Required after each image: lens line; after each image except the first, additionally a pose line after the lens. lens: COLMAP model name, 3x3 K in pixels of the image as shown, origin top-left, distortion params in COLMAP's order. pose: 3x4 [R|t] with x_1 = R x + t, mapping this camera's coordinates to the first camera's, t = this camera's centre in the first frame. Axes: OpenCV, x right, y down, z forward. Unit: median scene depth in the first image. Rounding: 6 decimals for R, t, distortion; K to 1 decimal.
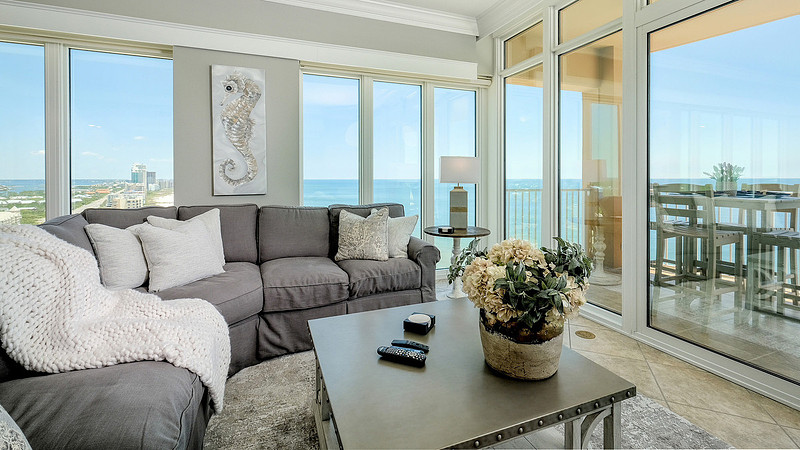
lens RADIAL K [[351.8, 0, 392.0], [0, 351.8, 218.3], [0, 0, 1]] dist [-0.002428, 0.001270]
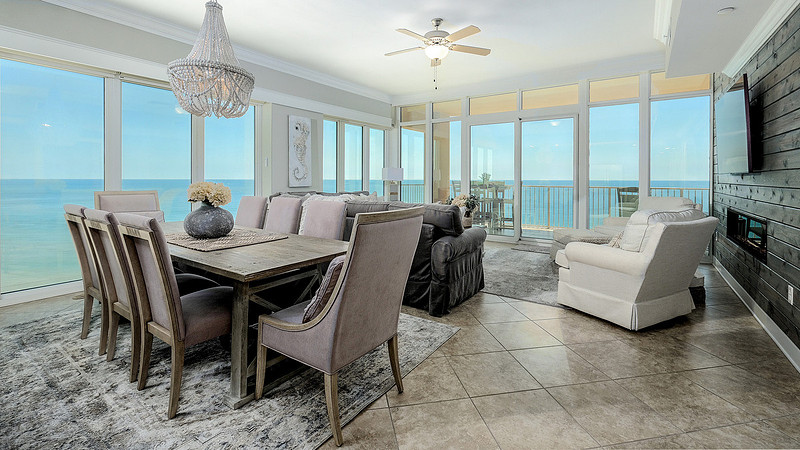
lens RADIAL K [[351.8, 0, 399.1], [0, 351.8, 213.5], [0, 0, 1]] dist [-0.002428, 0.001270]
pose [[0.833761, -0.048551, 0.549987, -0.961391], [0.056875, 0.998379, 0.001913, 0.088439], [-0.549189, 0.029686, 0.835171, -0.731386]]
